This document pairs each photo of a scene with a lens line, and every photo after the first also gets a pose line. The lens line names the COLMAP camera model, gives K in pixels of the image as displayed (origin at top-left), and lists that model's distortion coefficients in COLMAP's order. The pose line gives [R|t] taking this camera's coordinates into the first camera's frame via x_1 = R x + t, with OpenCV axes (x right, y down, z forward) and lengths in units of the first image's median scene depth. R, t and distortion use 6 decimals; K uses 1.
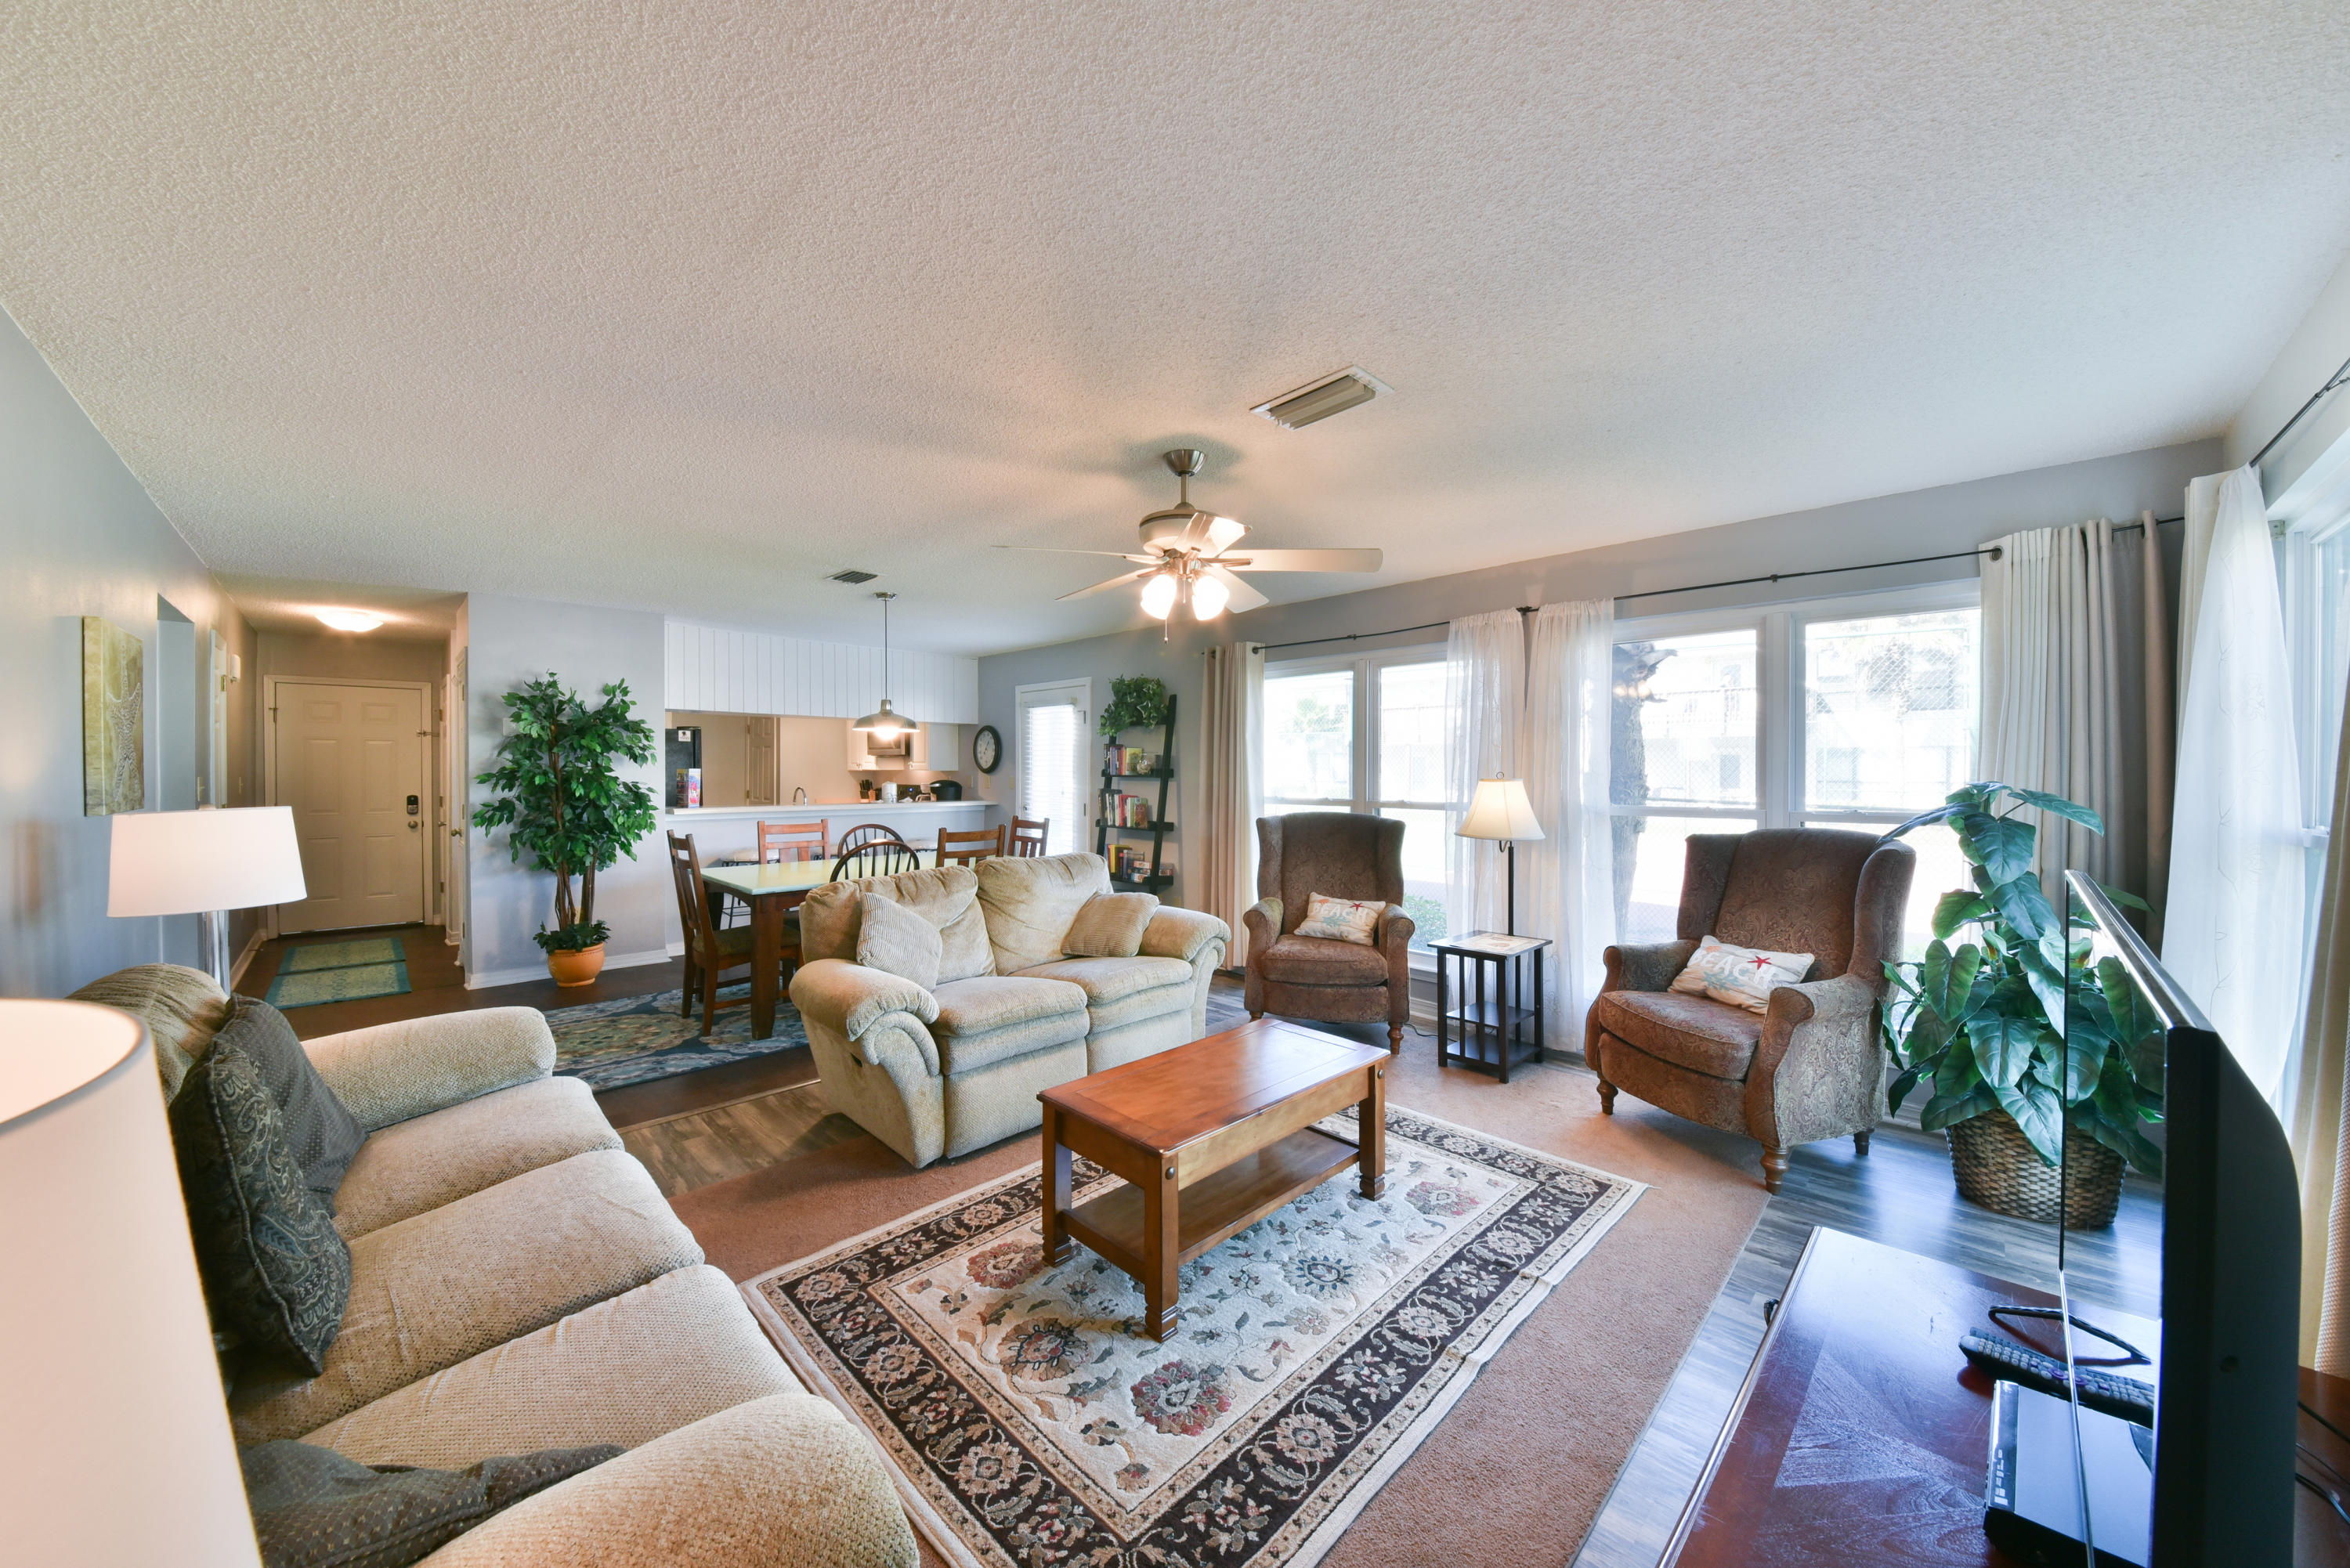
lens RADIAL K [[819.6, 0, 1175.0], [0, 819.6, 784.0], [0, 0, 1]] dist [0.000892, -0.009480]
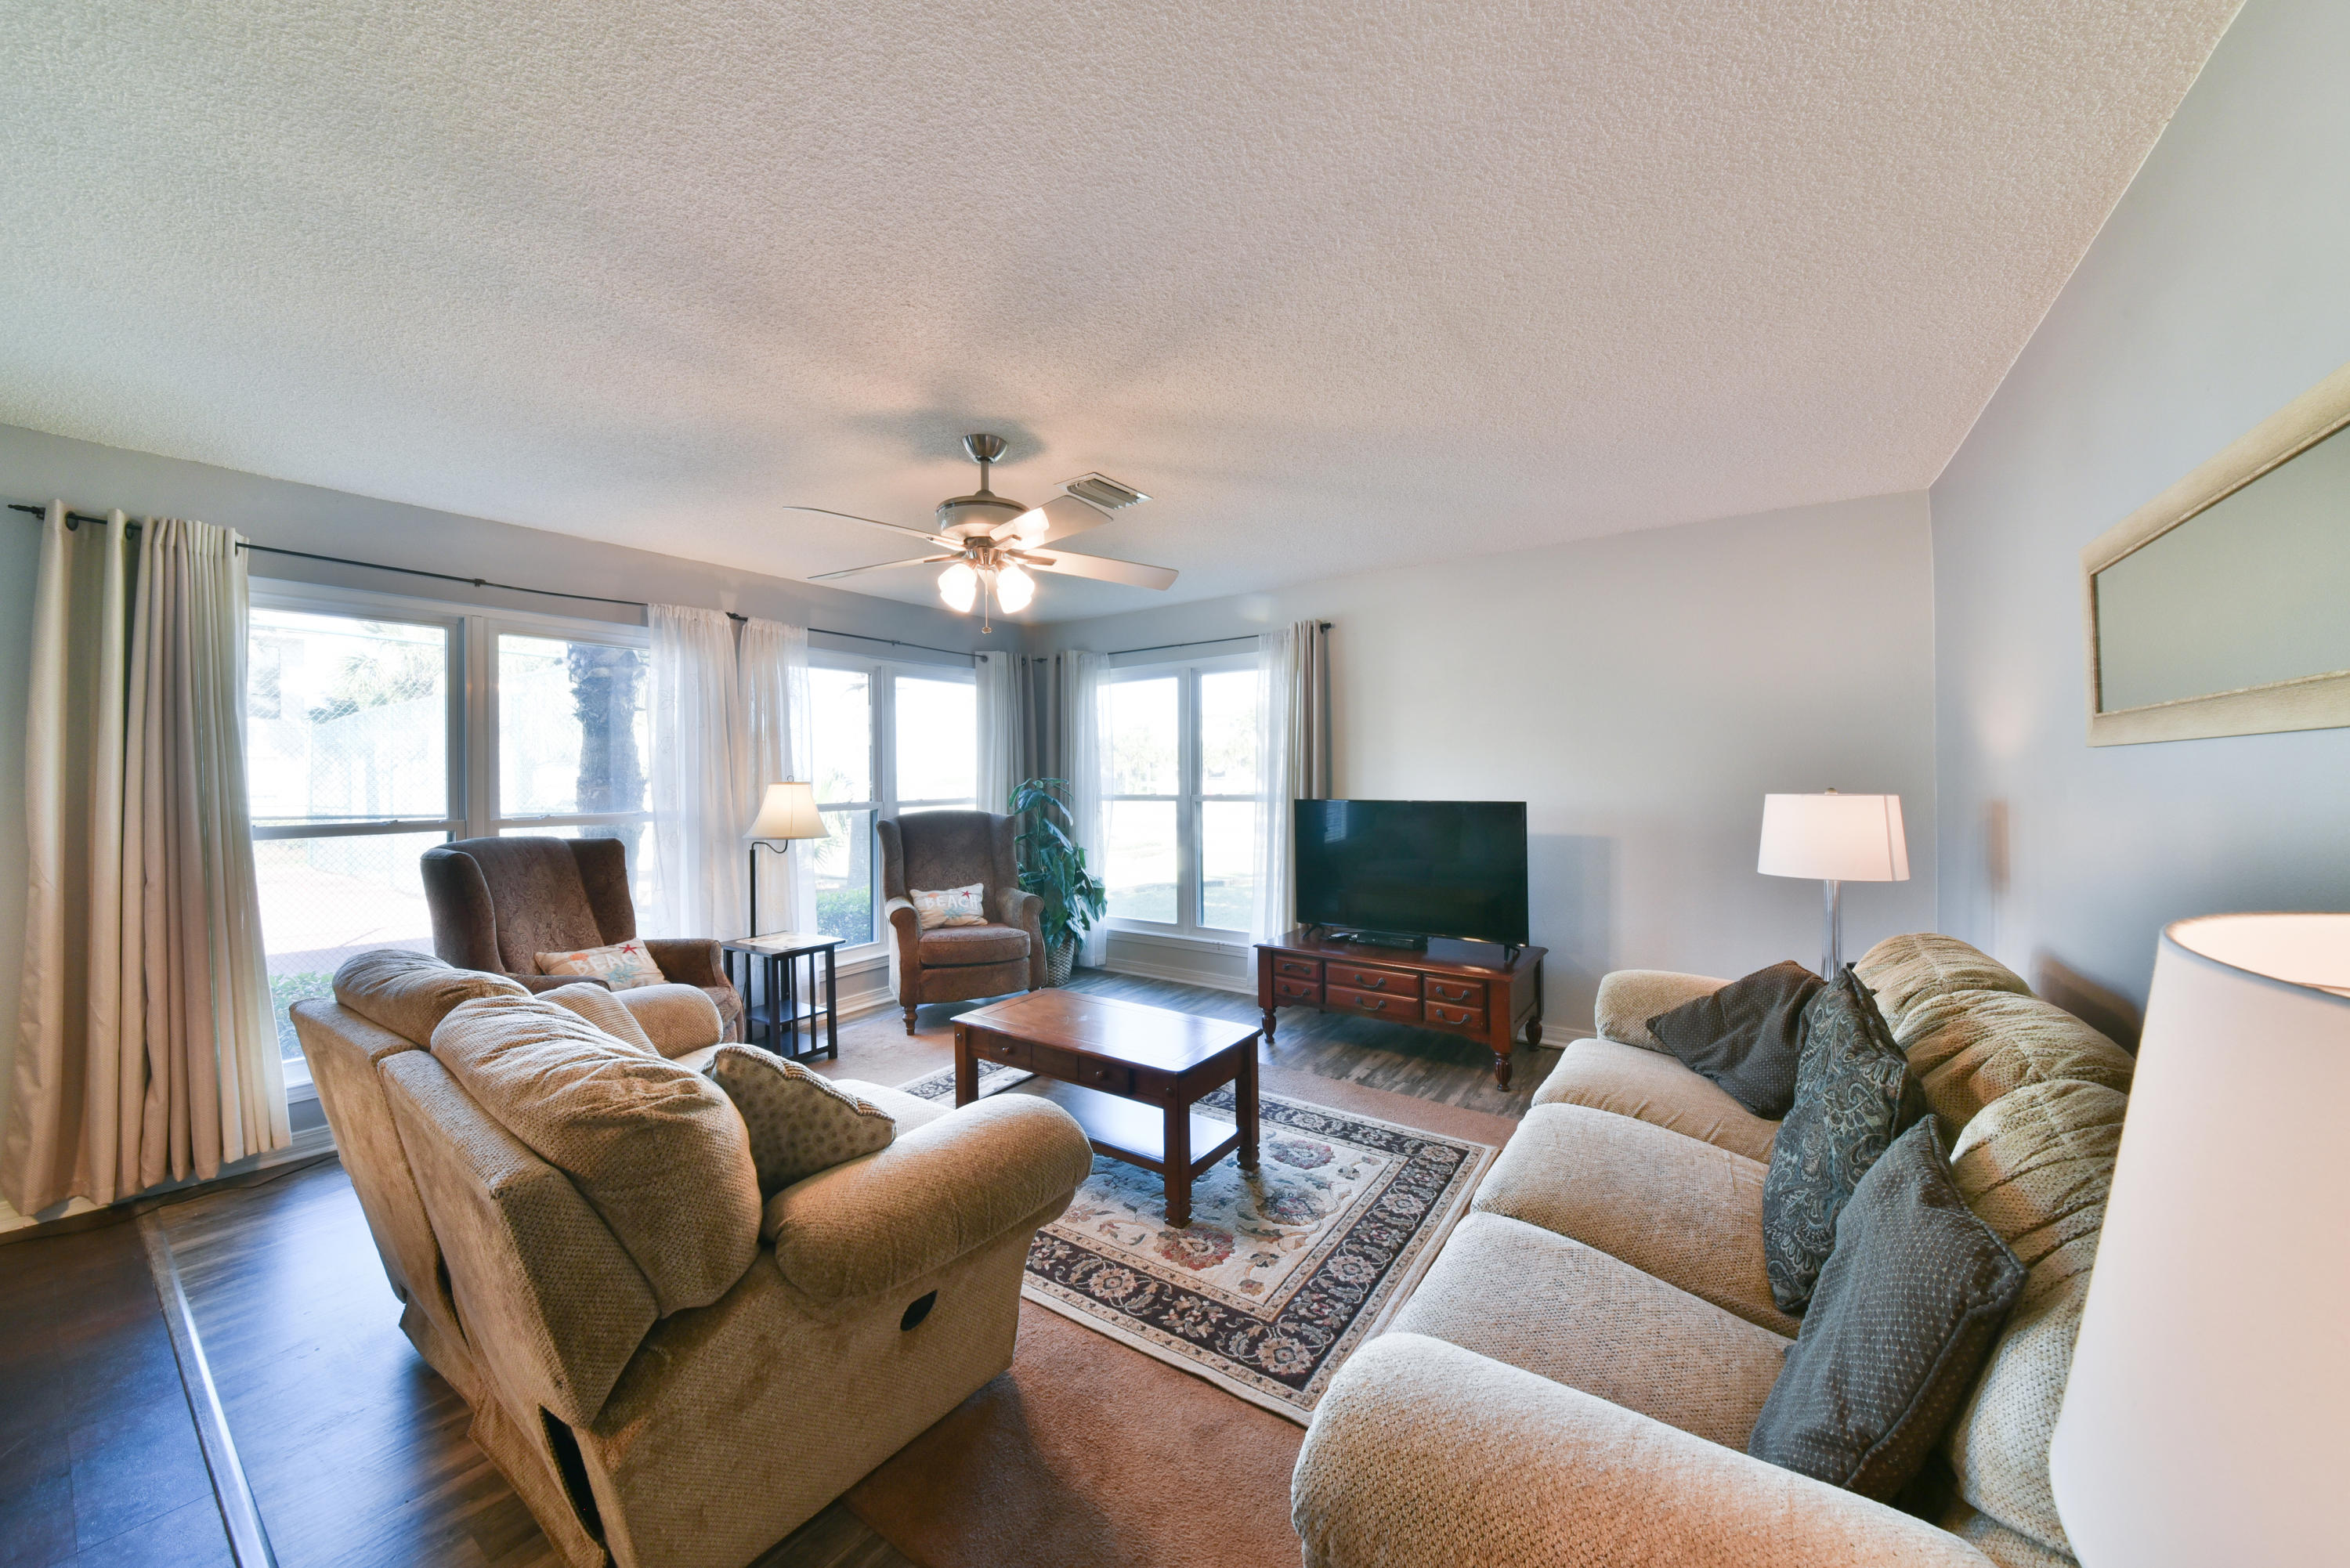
lens RADIAL K [[826.0, 0, 1149.0], [0, 826.0, 785.0], [0, 0, 1]] dist [0.041528, -0.020041]
pose [[-0.158010, -0.009369, 0.987393, -0.925358], [0.026219, 0.999563, 0.013680, -0.006991], [-0.987089, 0.028050, -0.157695, 0.910436]]
